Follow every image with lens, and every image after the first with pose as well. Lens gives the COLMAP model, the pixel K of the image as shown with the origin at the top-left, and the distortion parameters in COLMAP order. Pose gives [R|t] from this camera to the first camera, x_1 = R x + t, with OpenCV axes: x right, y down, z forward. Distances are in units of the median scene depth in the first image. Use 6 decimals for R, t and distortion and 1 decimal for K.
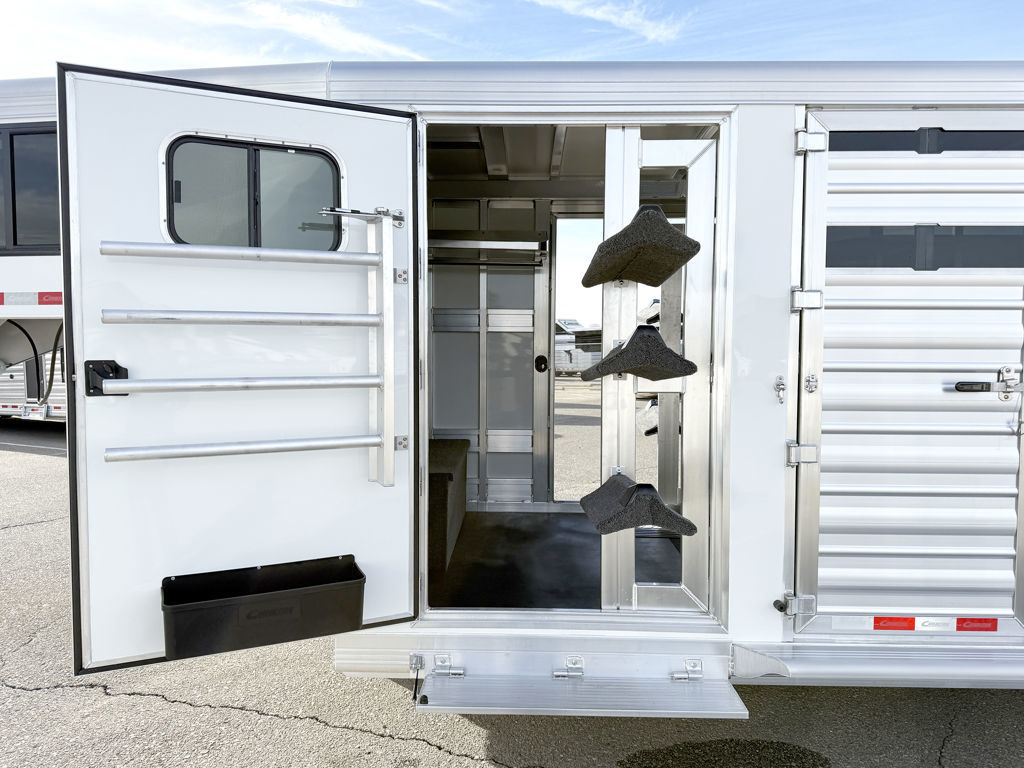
lens RADIAL K [[763.4, 0, 519.1], [0, 763.4, 393.9], [0, 0, 1]] dist [0.035089, -0.036307]
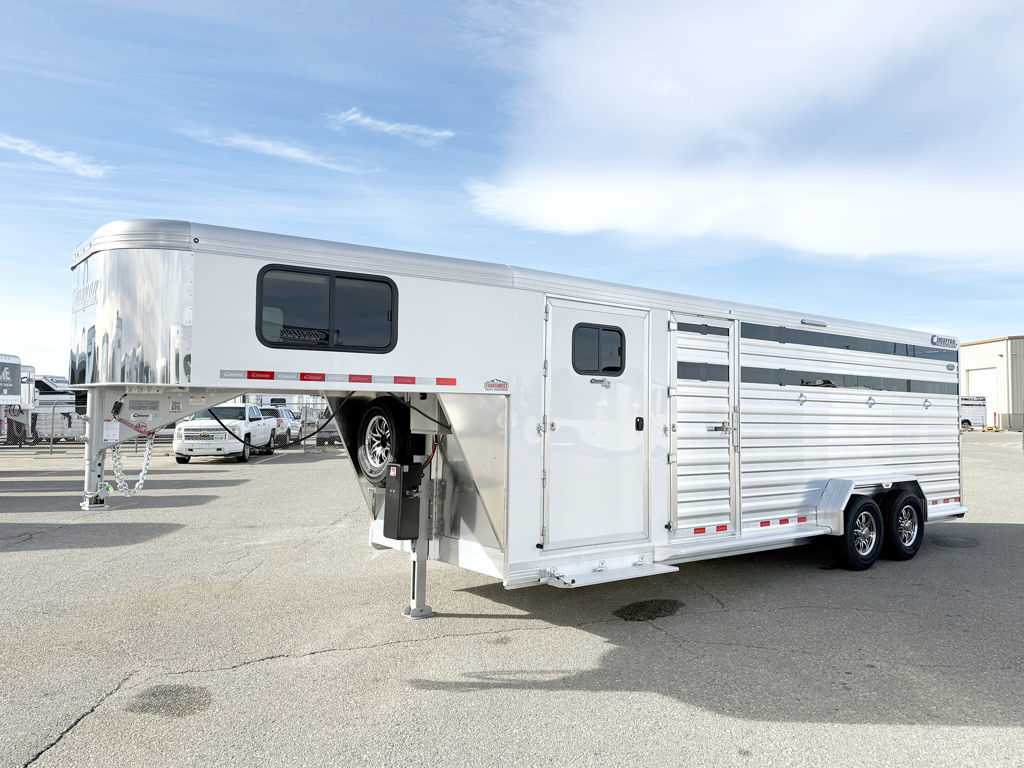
lens RADIAL K [[837.7, 0, 548.6], [0, 837.7, 362.1], [0, 0, 1]] dist [0.090918, 0.015945]
pose [[0.741830, 0.050057, 0.668718, -1.602881], [0.029553, 0.993801, -0.107175, 0.050281], [-0.669937, 0.099268, 0.735752, -0.634549]]
